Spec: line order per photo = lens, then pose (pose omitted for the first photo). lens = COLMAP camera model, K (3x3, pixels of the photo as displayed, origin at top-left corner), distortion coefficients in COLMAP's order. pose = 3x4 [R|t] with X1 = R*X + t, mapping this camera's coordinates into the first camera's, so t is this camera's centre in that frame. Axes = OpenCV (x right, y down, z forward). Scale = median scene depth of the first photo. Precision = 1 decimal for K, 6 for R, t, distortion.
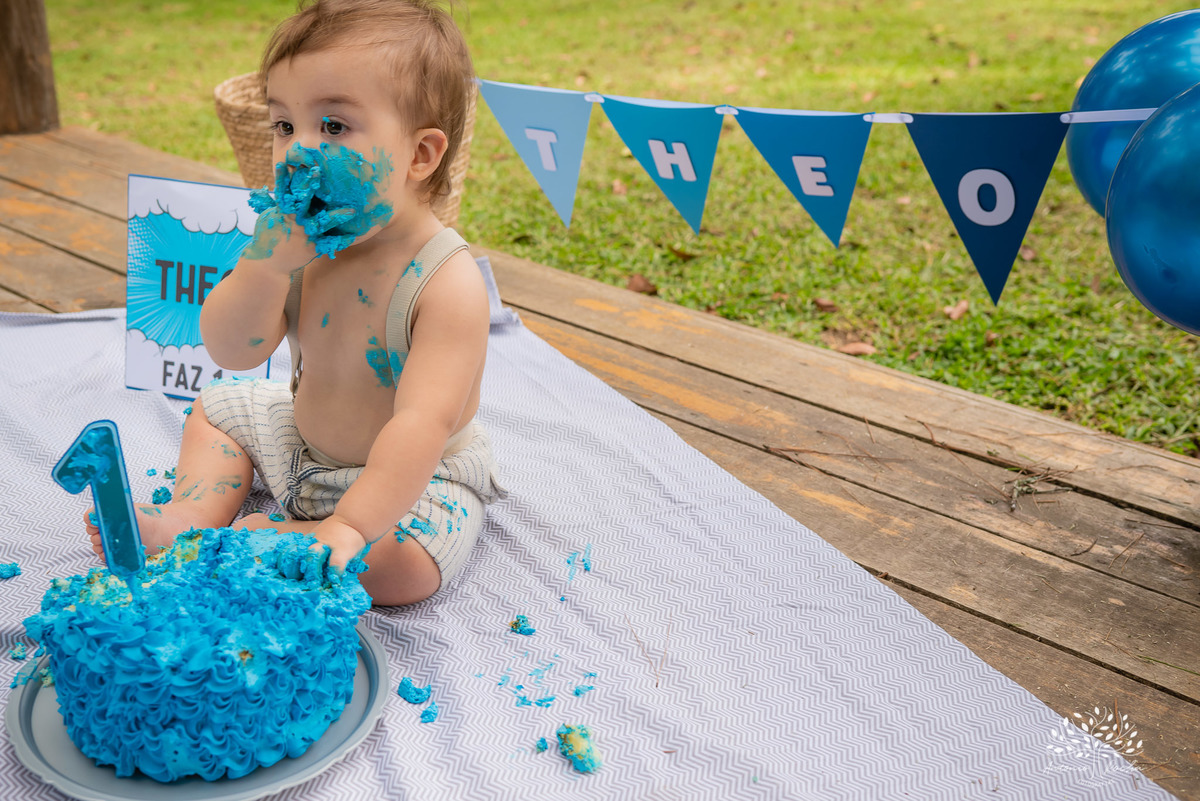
lens RADIAL K [[1172.5, 0, 548.8], [0, 1172.5, 404.7], [0, 0, 1]] dist [-0.020895, 0.000000]
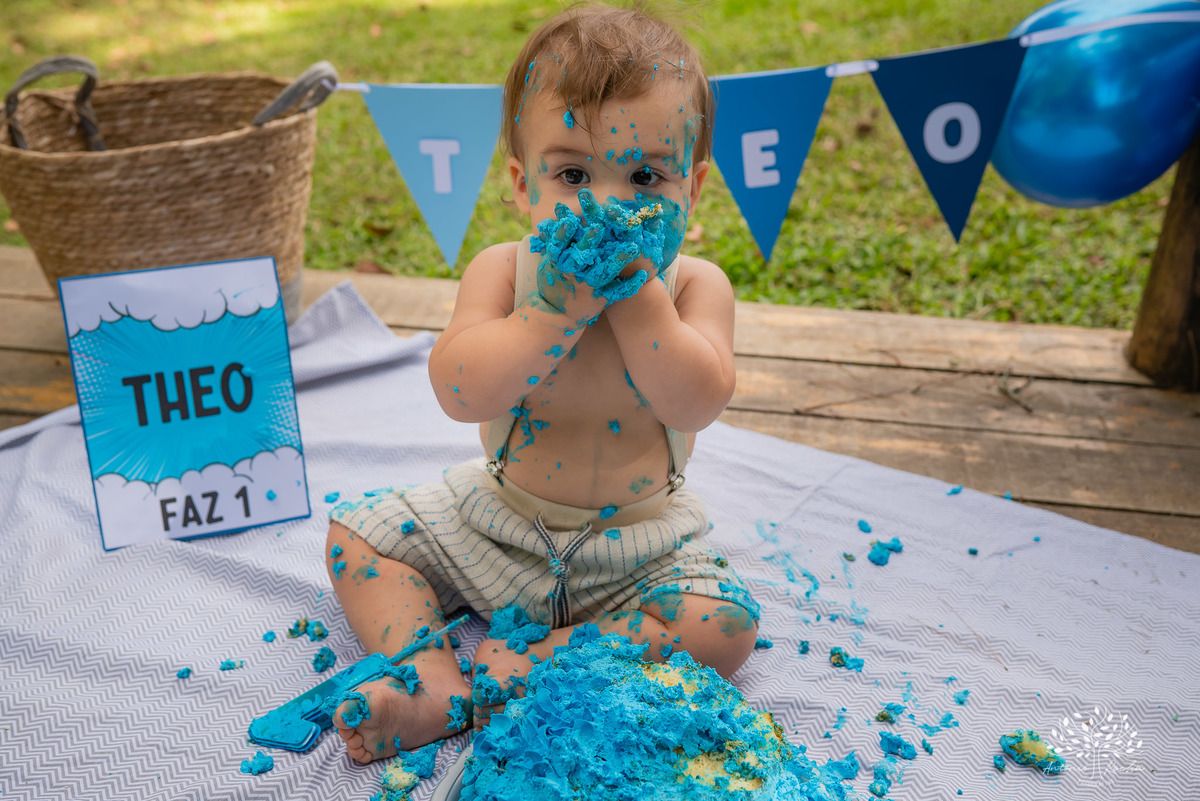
lens RADIAL K [[1172.5, 0, 589.3], [0, 1172.5, 414.7], [0, 0, 1]] dist [-0.020895, 0.000000]
pose [[0.864319, -0.256381, 0.432690, -0.447382], [0.228636, 0.966575, 0.116011, -0.130292], [-0.447970, -0.001342, 0.894047, 0.179927]]
